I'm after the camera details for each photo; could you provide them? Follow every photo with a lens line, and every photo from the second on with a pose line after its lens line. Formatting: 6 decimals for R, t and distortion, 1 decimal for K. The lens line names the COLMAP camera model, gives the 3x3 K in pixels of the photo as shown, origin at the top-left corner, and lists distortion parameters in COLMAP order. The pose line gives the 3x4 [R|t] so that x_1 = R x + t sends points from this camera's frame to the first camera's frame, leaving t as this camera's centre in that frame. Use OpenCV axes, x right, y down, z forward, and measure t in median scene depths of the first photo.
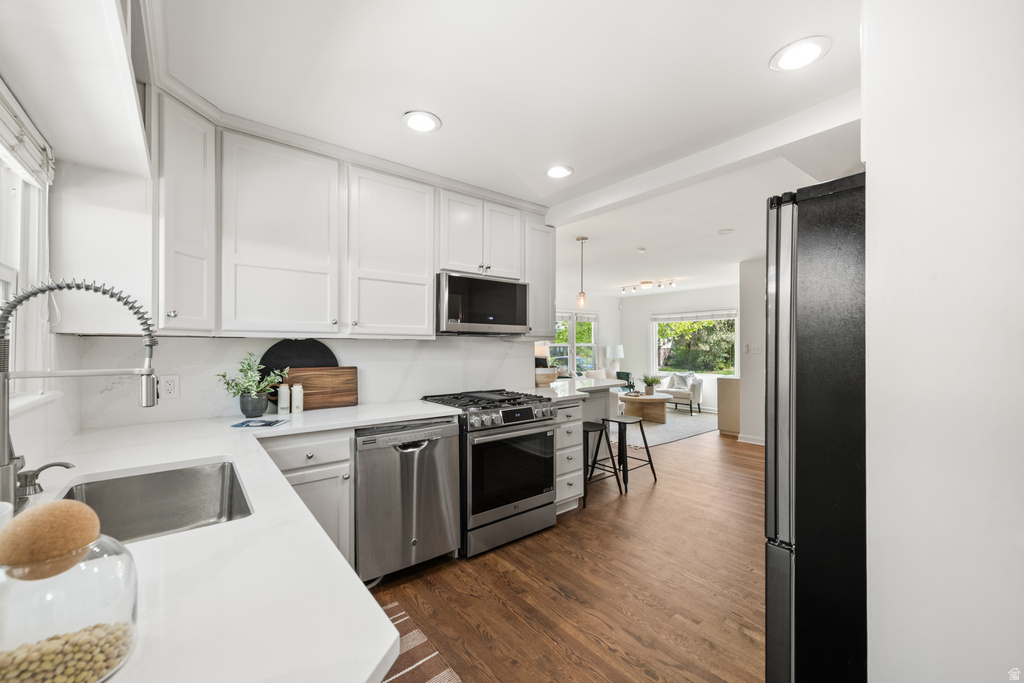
lens RADIAL K [[402.7, 0, 514.3], [0, 402.7, 344.6], [0, 0, 1]] dist [0.002077, 0.000034]
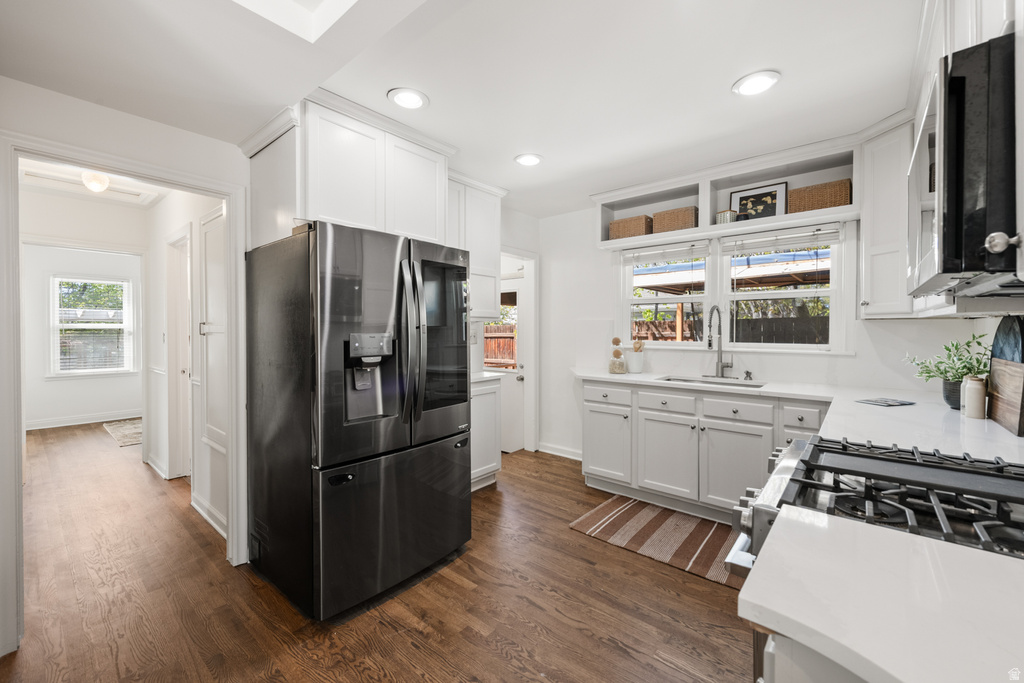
lens RADIAL K [[407.8, 0, 518.1], [0, 407.8, 336.3], [0, 0, 1]] dist [0.007210, 0.000041]
pose [[-0.977564, 0.004236, -0.210597, 0.447703], [0.000694, 0.999857, 0.016889, 0.007502], [0.210639, 0.016364, -0.977427, 1.613240]]
